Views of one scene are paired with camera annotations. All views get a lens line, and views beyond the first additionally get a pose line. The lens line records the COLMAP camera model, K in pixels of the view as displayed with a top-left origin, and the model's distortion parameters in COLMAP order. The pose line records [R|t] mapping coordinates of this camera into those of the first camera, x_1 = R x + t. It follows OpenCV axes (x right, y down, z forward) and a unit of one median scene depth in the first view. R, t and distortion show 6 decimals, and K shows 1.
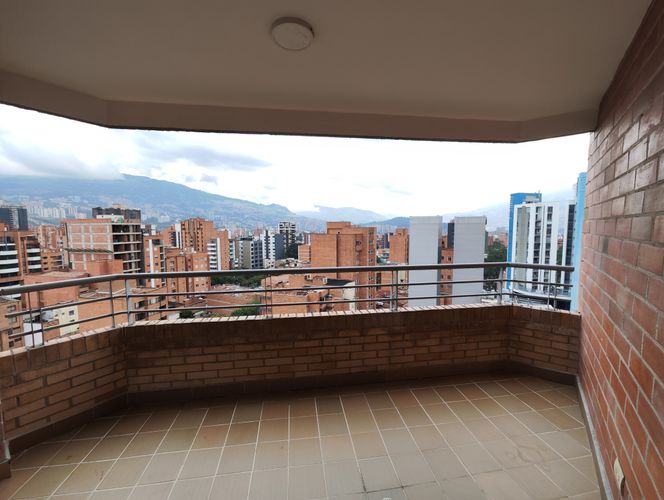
lens RADIAL K [[276.3, 0, 336.5], [0, 276.3, 247.8], [0, 0, 1]] dist [0.000177, 0.000407]
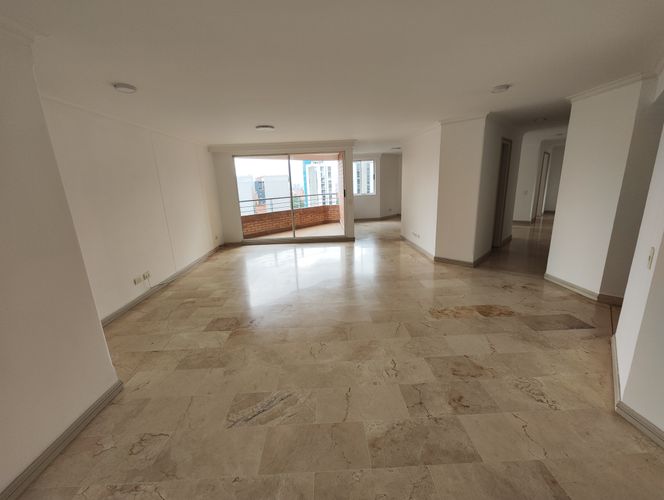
lens RADIAL K [[276.3, 0, 330.1], [0, 276.3, 249.3], [0, 0, 1]] dist [0.000177, 0.000407]
pose [[0.791903, -0.169032, 0.586786, -1.843160], [0.079033, 0.981214, 0.175993, 0.160603], [-0.605511, -0.092994, 0.790385, -2.339054]]
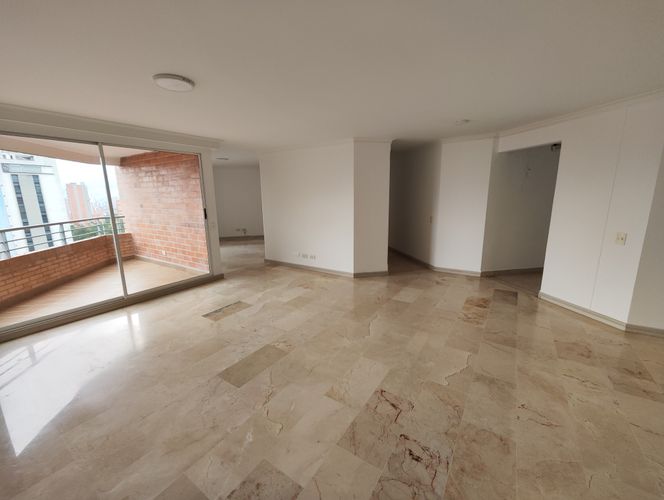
lens RADIAL K [[276.3, 0, 329.2], [0, 276.3, 251.8], [0, 0, 1]] dist [0.000177, 0.000407]
pose [[-0.038550, -0.199260, 0.979188, -1.980064], [0.090954, 0.975149, 0.202019, 0.052357], [-0.995109, 0.096849, -0.019468, -0.917732]]
